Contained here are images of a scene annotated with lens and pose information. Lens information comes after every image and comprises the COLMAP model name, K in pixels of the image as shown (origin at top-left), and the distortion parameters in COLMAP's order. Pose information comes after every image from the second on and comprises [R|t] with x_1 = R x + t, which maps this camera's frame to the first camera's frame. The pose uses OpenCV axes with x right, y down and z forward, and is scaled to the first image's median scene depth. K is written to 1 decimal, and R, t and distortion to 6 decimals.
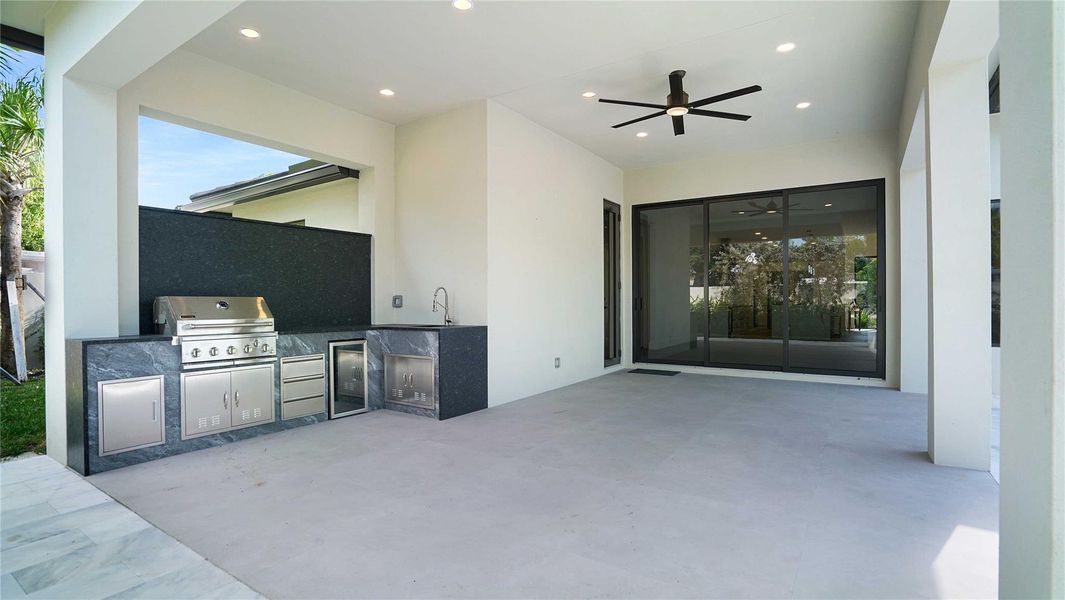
lens RADIAL K [[497.1, 0, 532.5], [0, 497.1, 300.0], [0, 0, 1]] dist [0.001198, 0.000231]
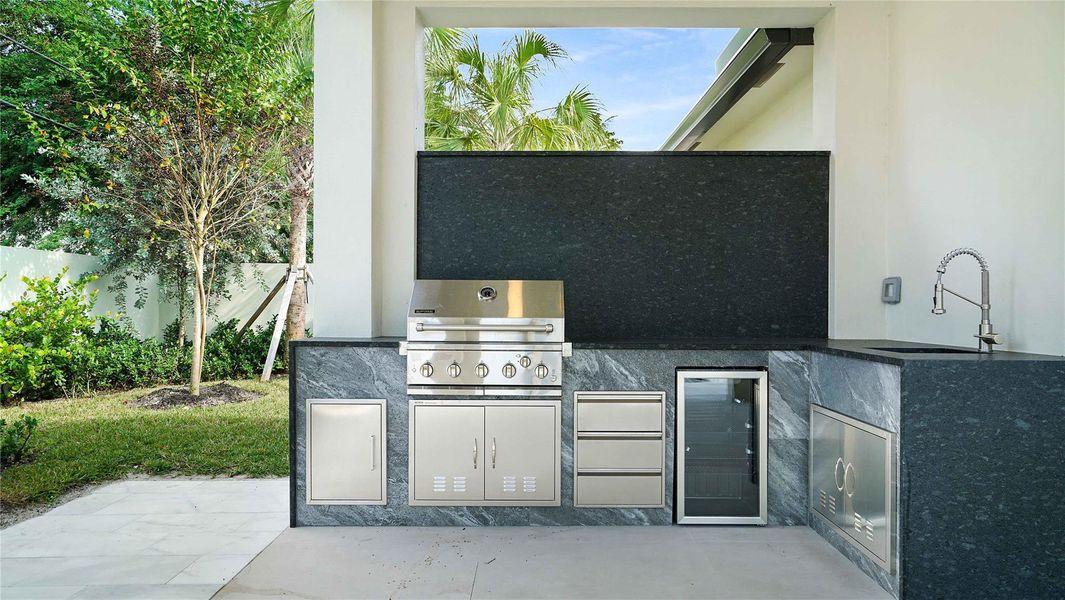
lens RADIAL K [[676.3, 0, 530.9], [0, 676.3, 305.8], [0, 0, 1]] dist [-0.002758, 0.001186]
pose [[0.554276, 0.010469, -0.832267, 0.080836], [-0.001368, 0.999931, 0.011668, 0.013991], [0.832332, -0.005329, 0.554252, 0.541630]]
